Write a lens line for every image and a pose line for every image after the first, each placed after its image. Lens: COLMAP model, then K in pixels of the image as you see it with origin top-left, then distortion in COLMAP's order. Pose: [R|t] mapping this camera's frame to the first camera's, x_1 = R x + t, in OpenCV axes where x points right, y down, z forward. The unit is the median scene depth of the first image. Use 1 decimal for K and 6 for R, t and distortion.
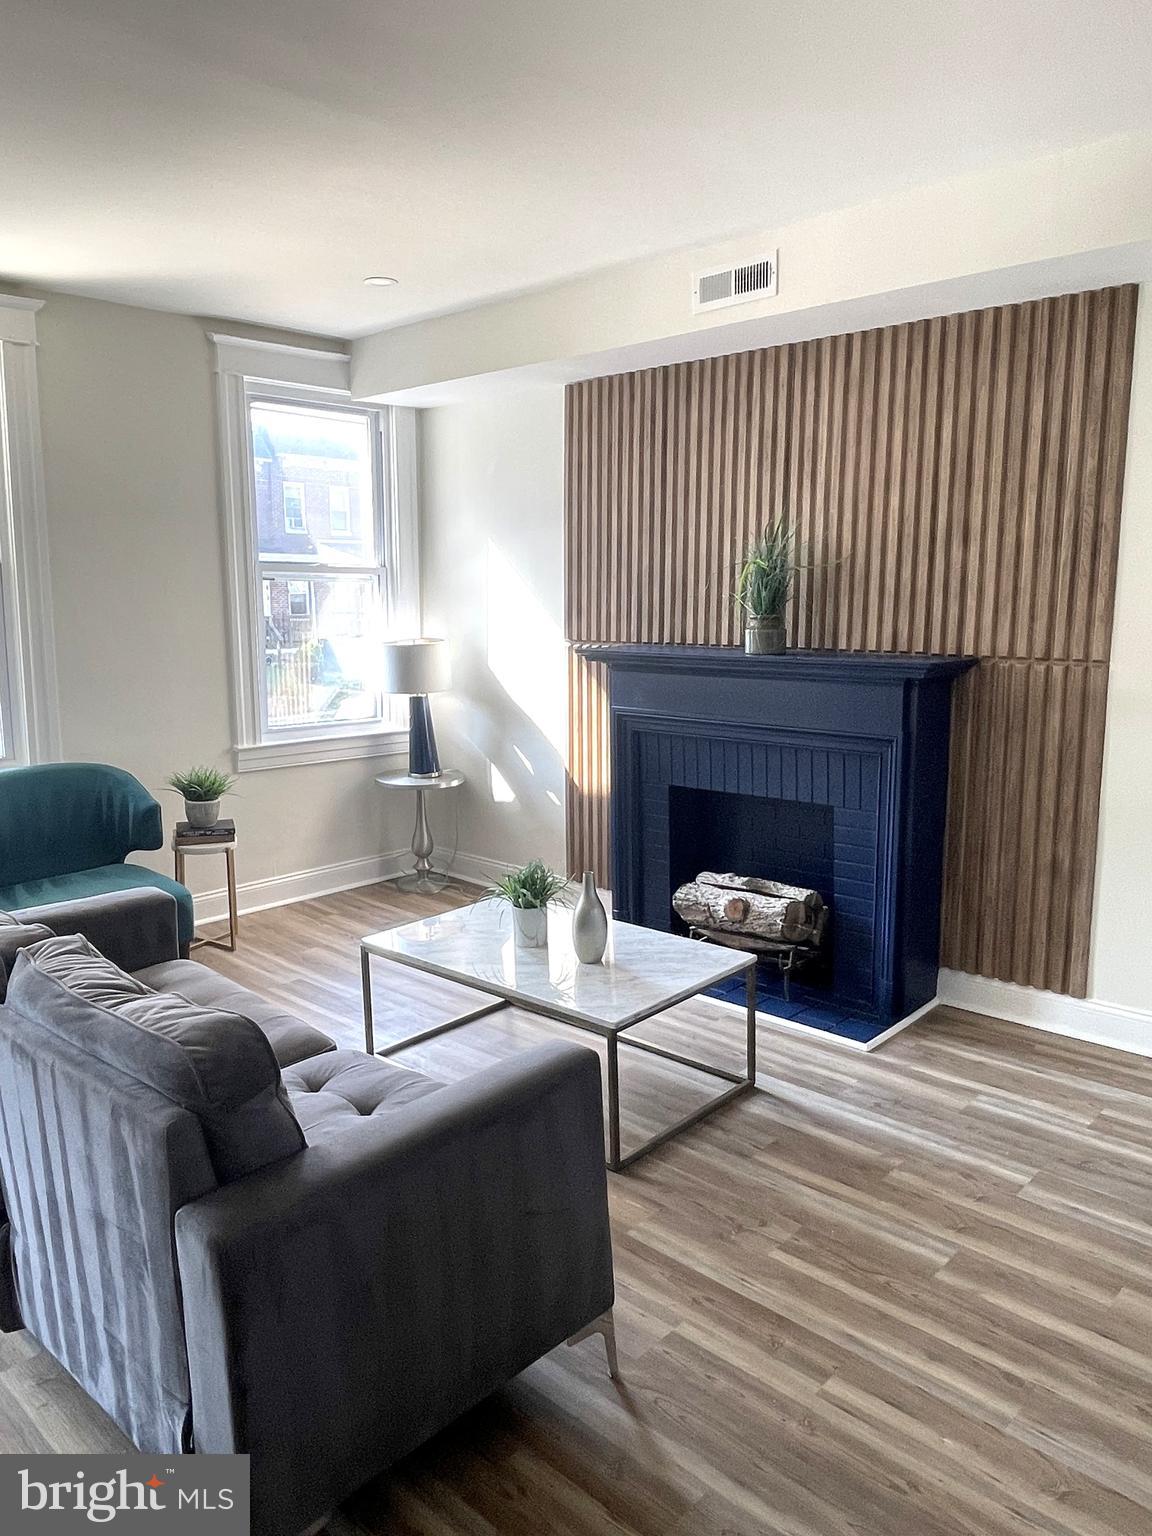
lens RADIAL K [[1079.7, 0, 576.0], [0, 1079.7, 768.0], [0, 0, 1]] dist [0.008174, -0.041867]
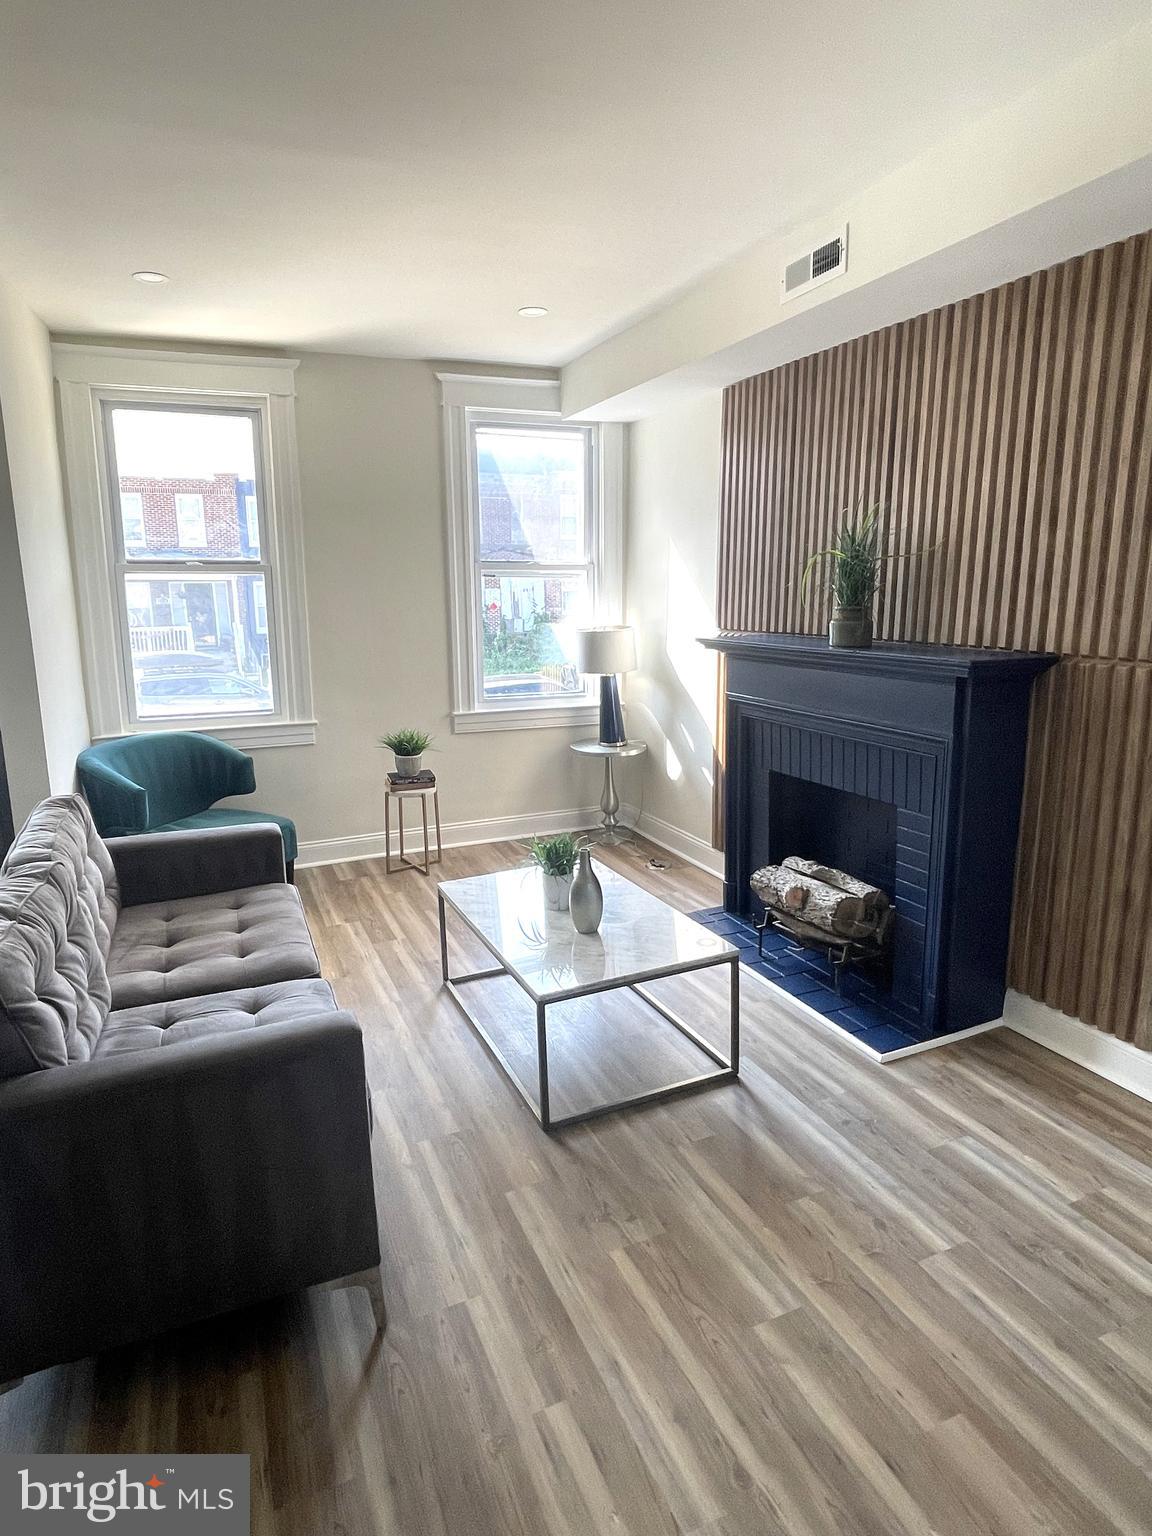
lens RADIAL K [[884.9, 0, 576.0], [0, 884.9, 768.0], [0, 0, 1]] dist [-0.001497, -0.015586]
pose [[0.917746, 0.071938, -0.390599, 0.278321], [-0.054287, 0.996950, 0.056059, -0.026812], [0.393441, -0.030244, 0.918852, 0.156517]]
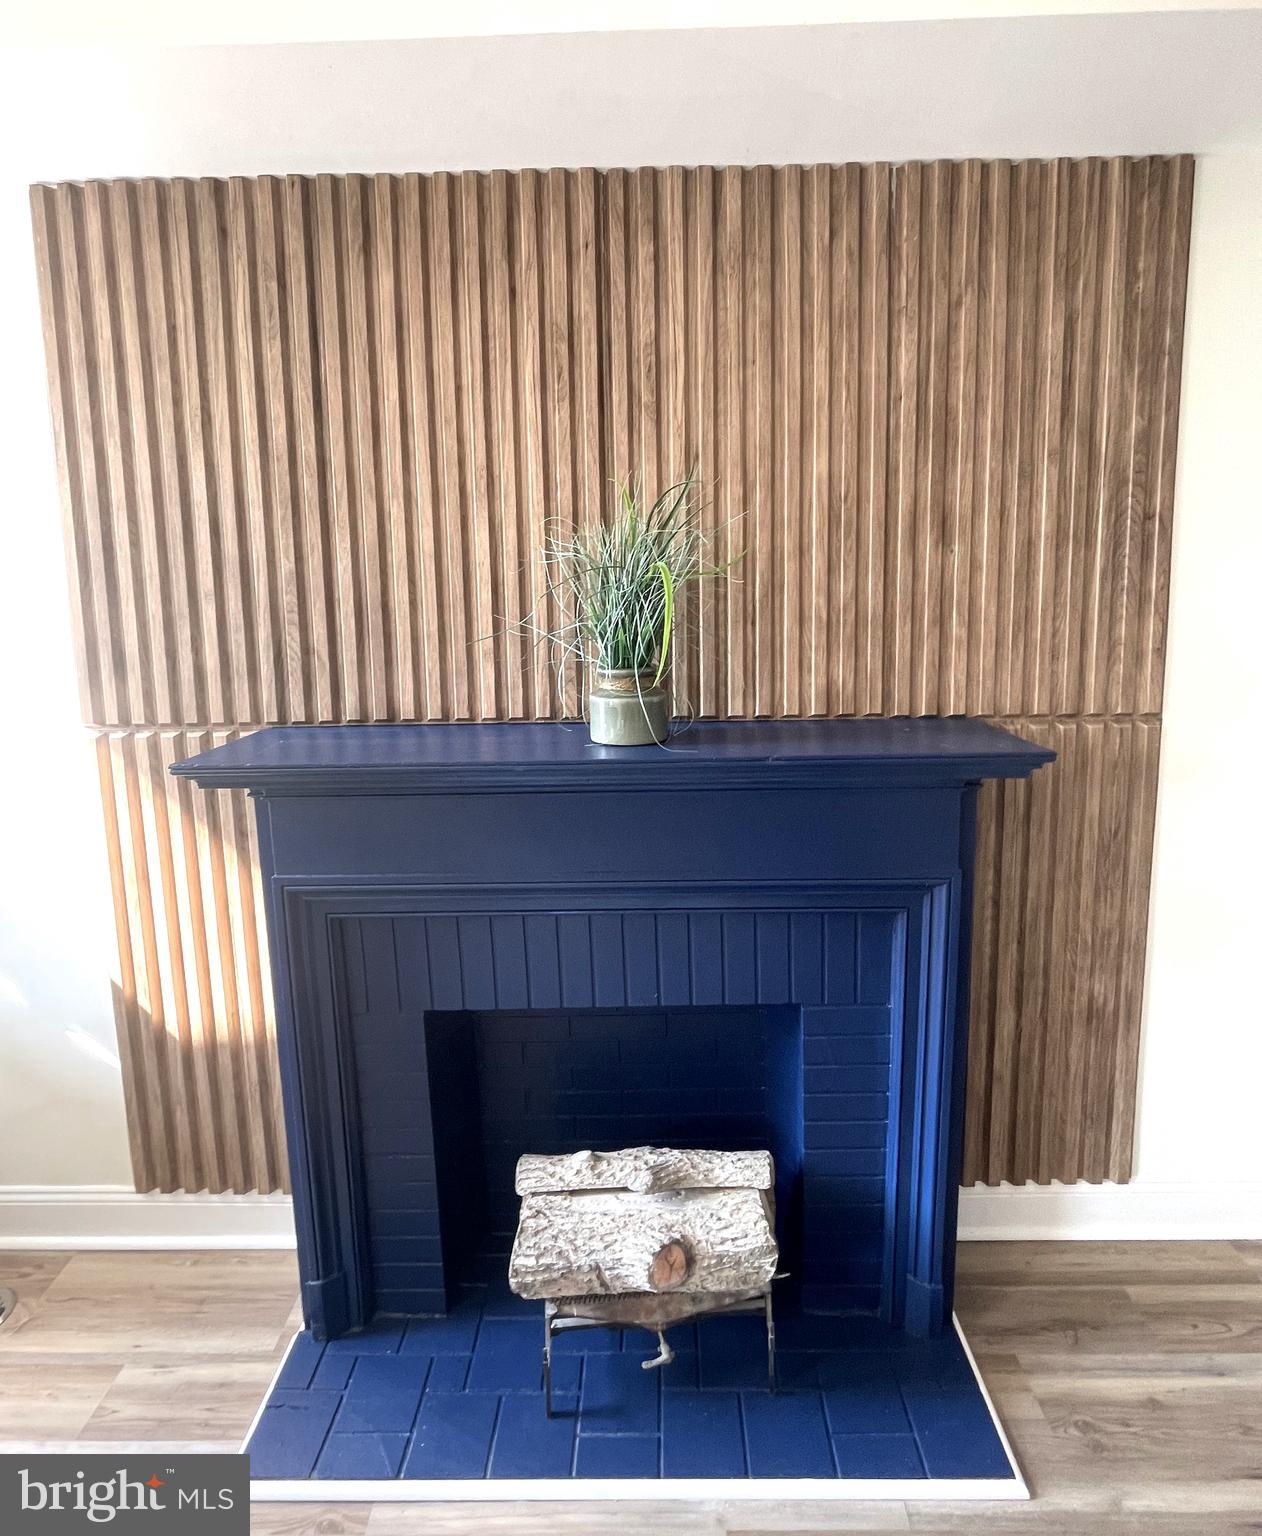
lens RADIAL K [[817.7, 0, 629.4], [0, 817.7, 687.4], [0, 0, 1]] dist [-0.002596, -0.000194]
pose [[0.742932, -0.096634, 0.662355, -0.088838], [0.121648, 0.992538, 0.008358, -0.139335], [-0.658221, 0.074365, 0.749143, 0.720407]]
